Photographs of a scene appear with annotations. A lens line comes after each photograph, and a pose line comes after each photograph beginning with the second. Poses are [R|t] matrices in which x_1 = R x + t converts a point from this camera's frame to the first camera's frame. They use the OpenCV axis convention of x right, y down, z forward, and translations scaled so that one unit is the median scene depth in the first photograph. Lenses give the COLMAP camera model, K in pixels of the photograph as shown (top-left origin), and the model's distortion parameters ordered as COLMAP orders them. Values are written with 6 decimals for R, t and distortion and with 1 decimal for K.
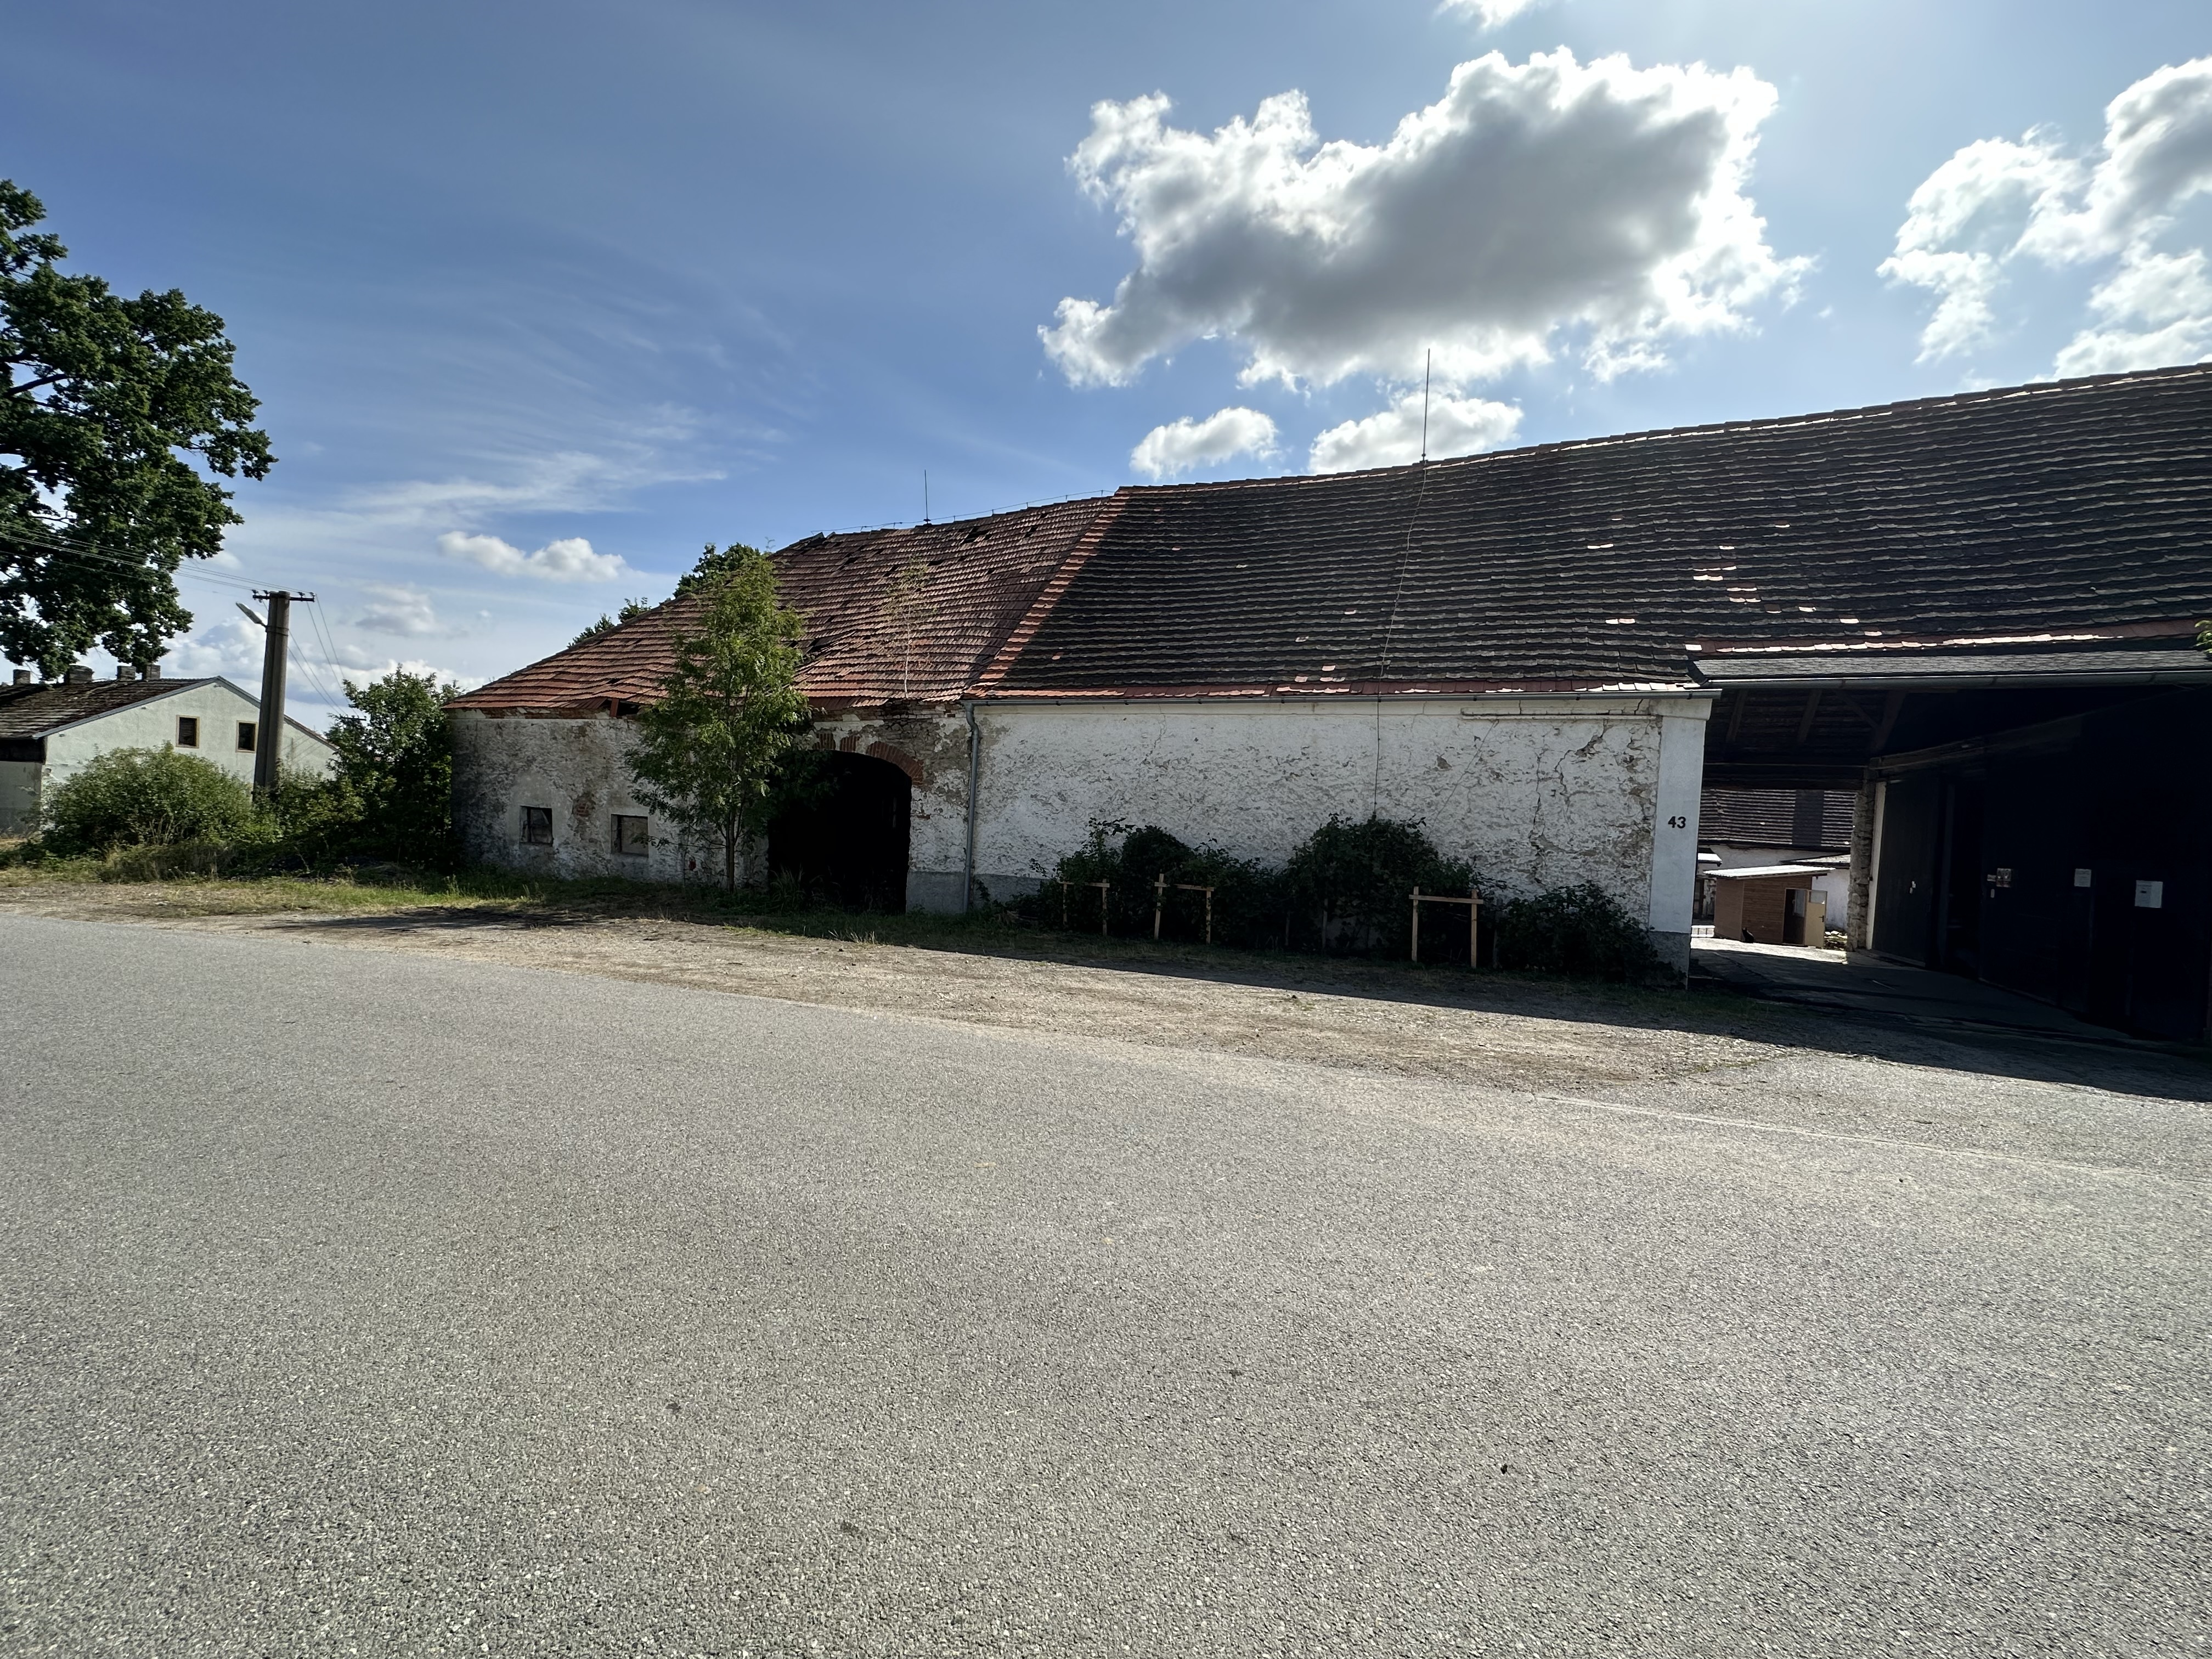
lens RADIAL K [[873.4, 0, 1103.8], [0, 873.4, 833.1], [0, 0, 1]] dist [-0.009790, 0.000122]
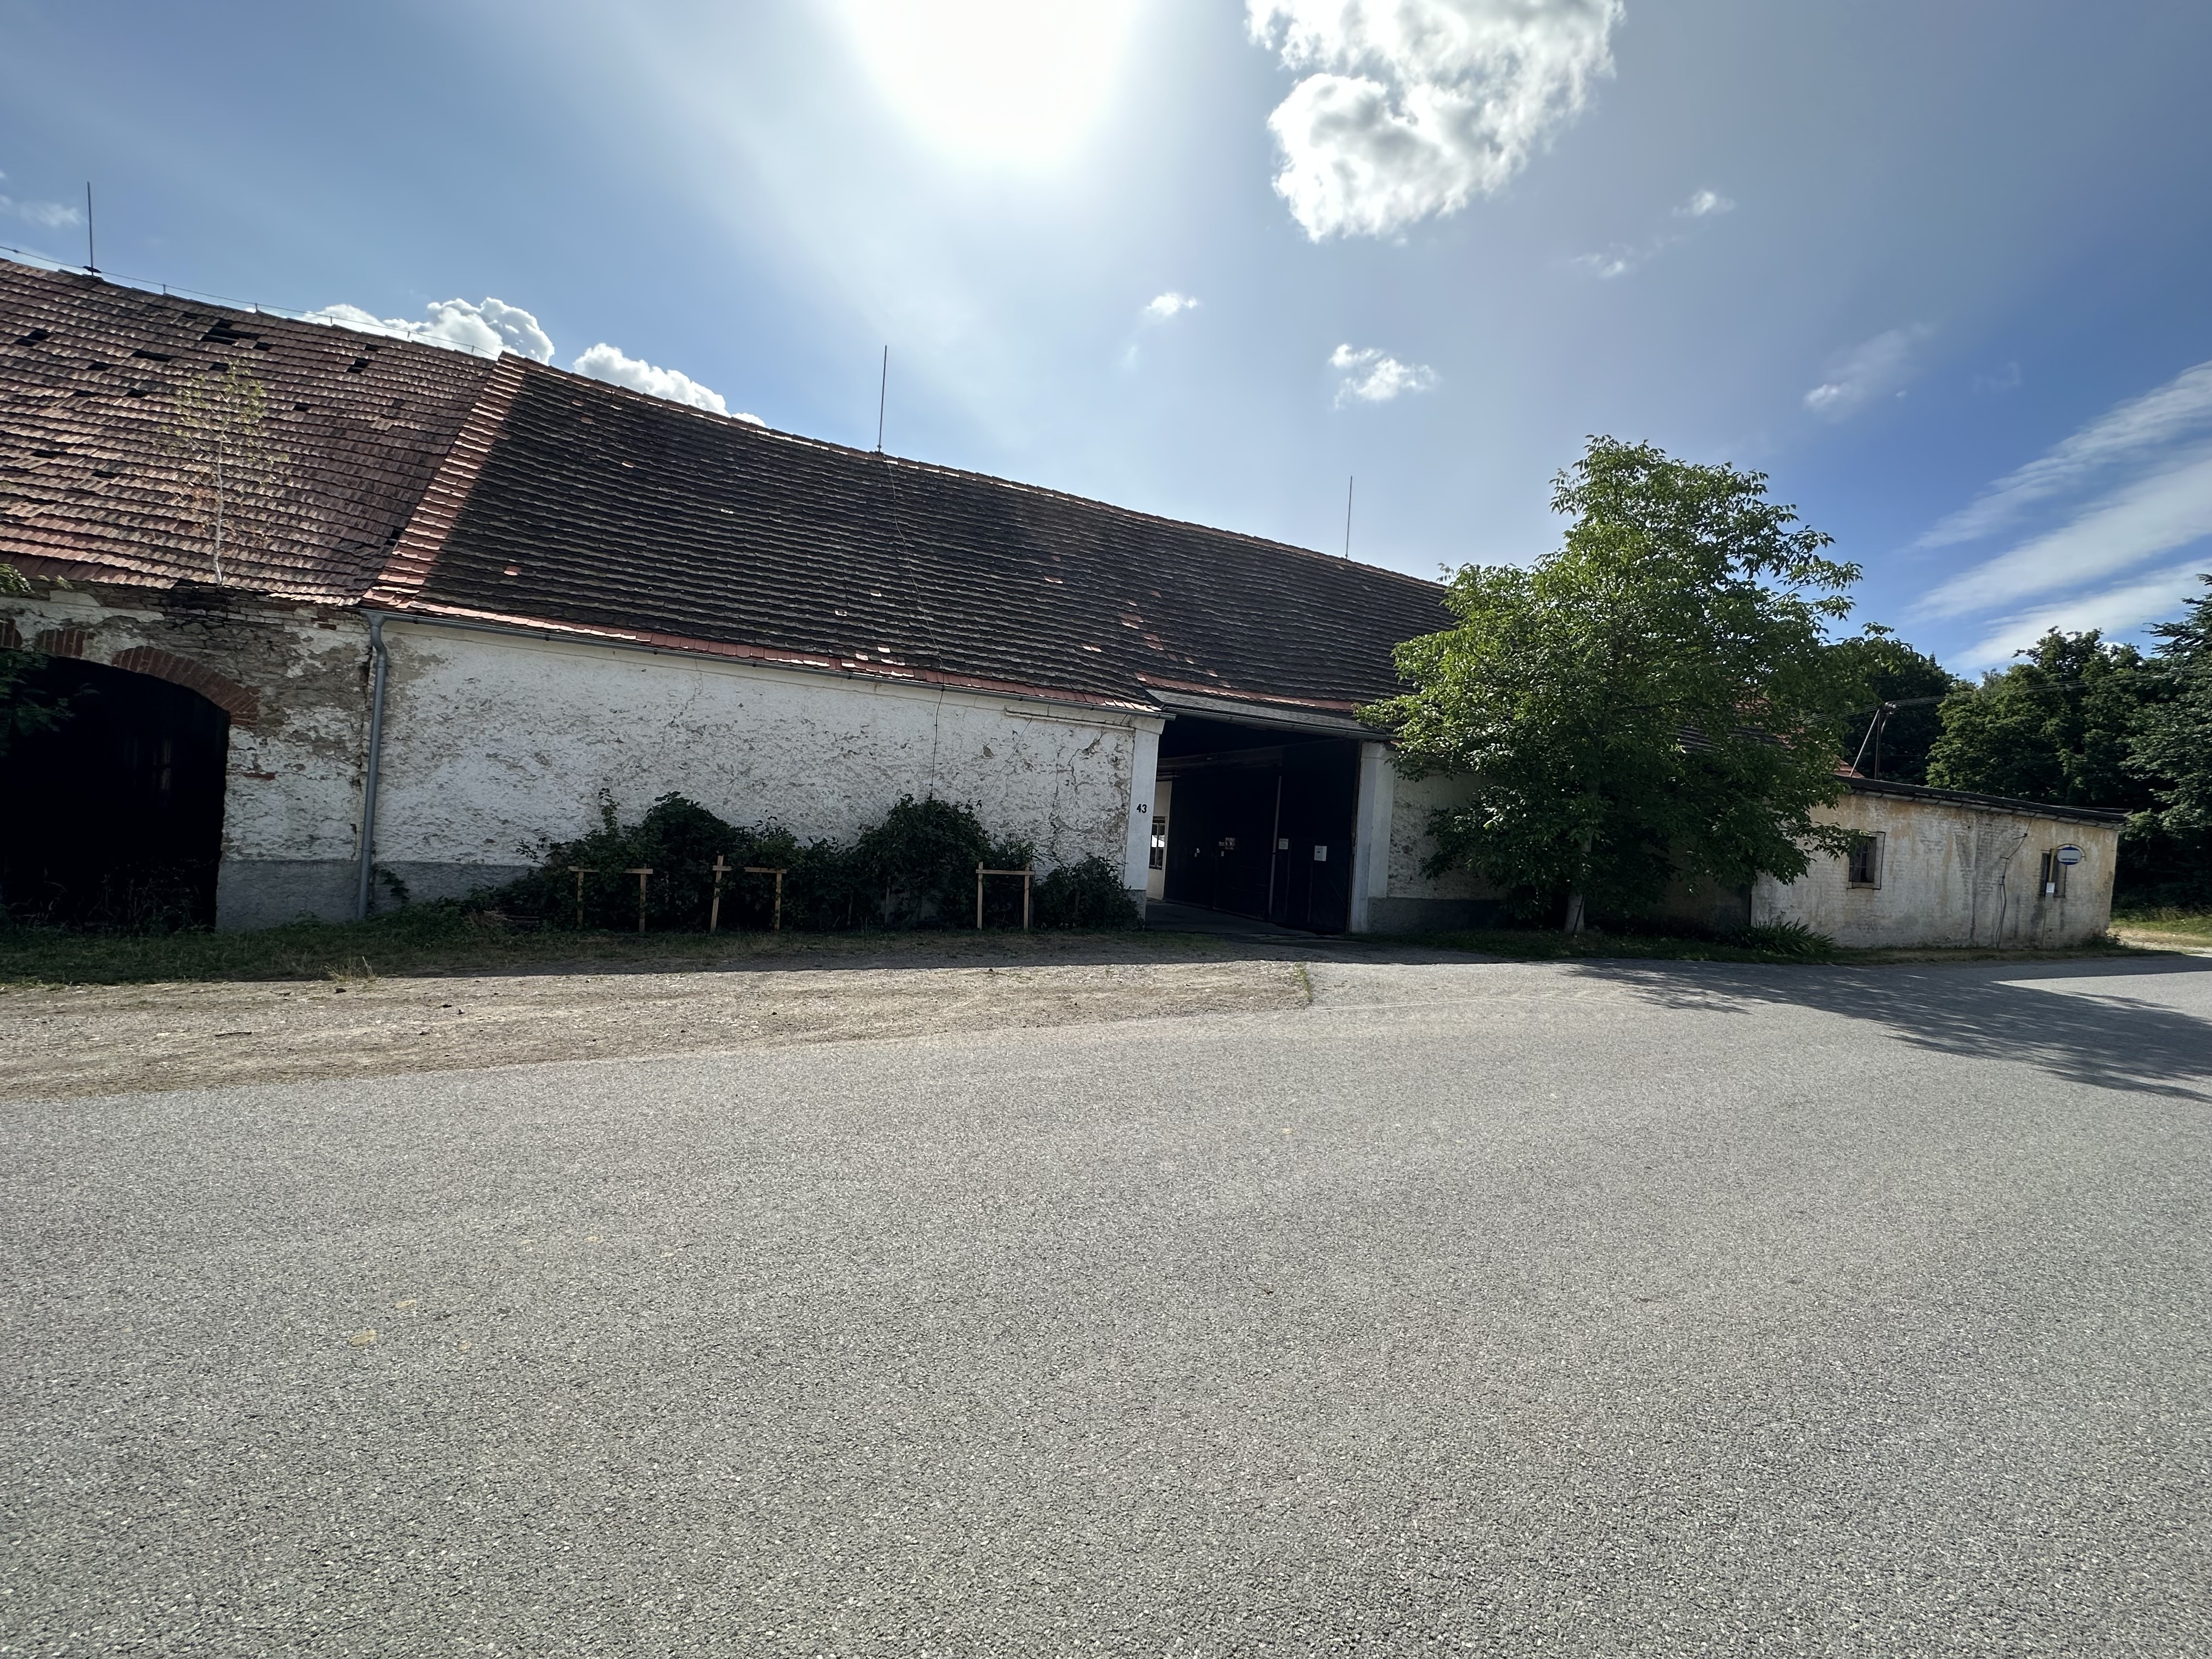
lens RADIAL K [[873.4, 0, 1103.8], [0, 873.4, 833.1], [0, 0, 1]] dist [-0.009790, 0.000122]
pose [[0.654973, -0.008168, 0.755608, -0.326702], [-0.022597, 0.999283, 0.030390, -0.011336], [-0.755314, -0.036979, 0.654319, 0.125812]]
